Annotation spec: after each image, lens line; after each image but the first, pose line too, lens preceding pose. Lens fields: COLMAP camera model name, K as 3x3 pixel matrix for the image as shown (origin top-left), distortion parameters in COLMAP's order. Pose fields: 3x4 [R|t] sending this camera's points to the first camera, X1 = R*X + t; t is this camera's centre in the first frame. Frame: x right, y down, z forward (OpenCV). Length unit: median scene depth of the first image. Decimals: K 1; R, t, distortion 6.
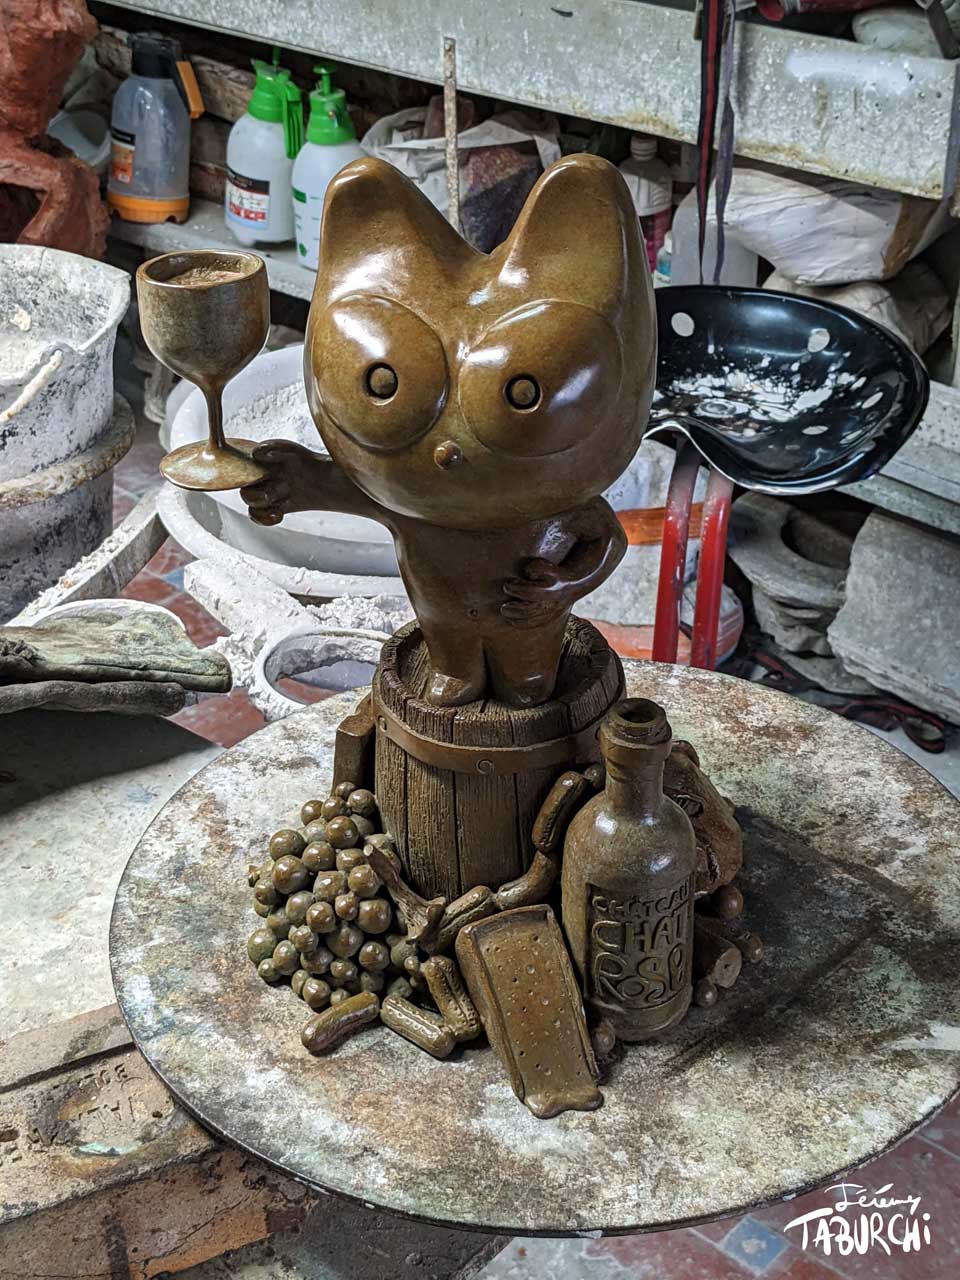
lens RADIAL K [[2092.3, 0, 480.0], [0, 2092.3, 640.0], [0, 0, 1]] dist [0.184786, -0.842438]
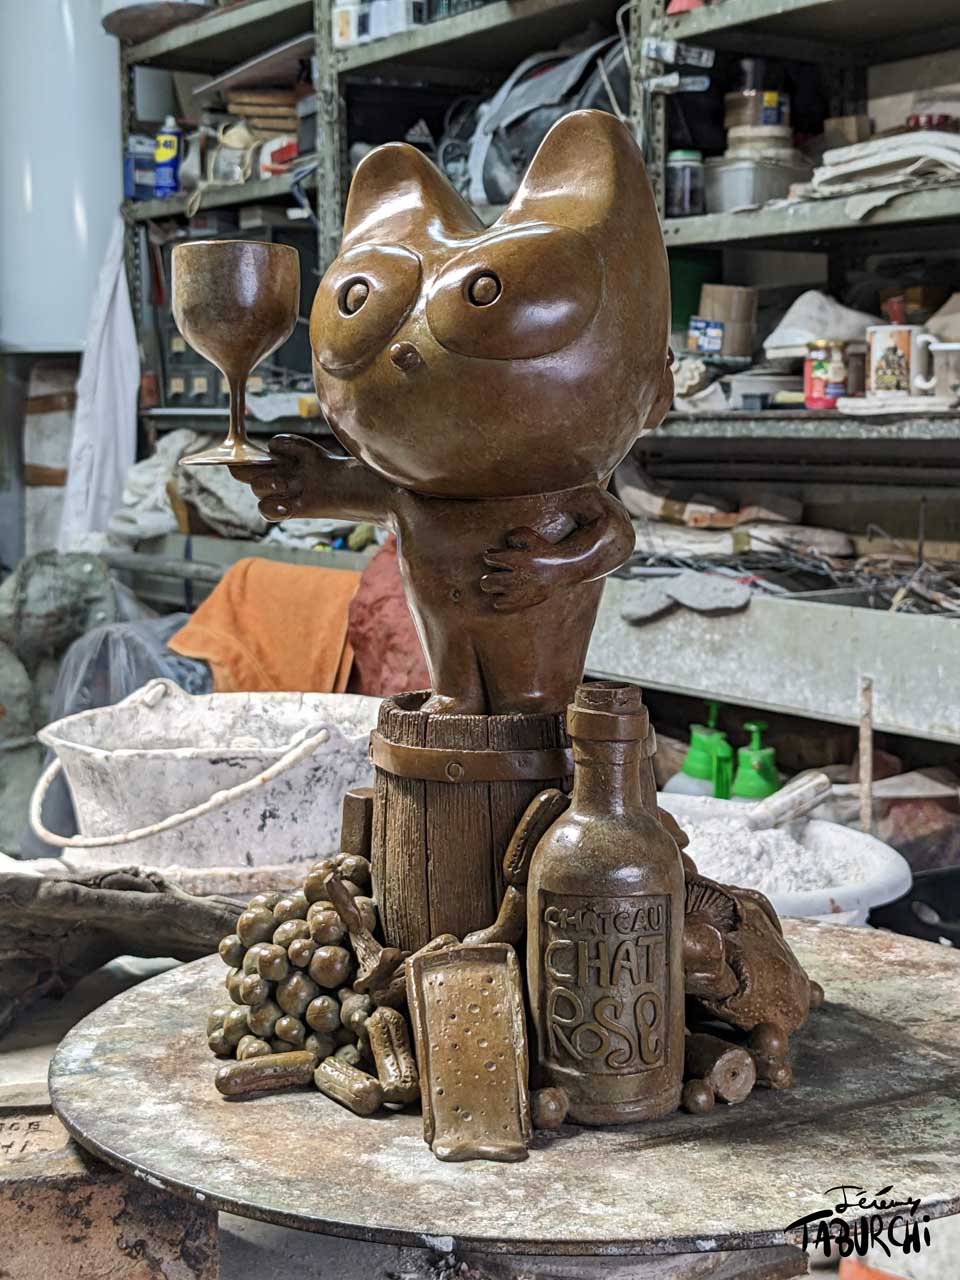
lens RADIAL K [[2092.3, 0, 480.0], [0, 2092.3, 640.0], [0, 0, 1]] dist [0.184786, -0.842438]
pose [[0.957874, 0.033782, -0.285196, 0.252264], [-0.151668, 0.902784, -0.402464, 0.349436], [0.243874, 0.428765, 0.869877, 0.196716]]
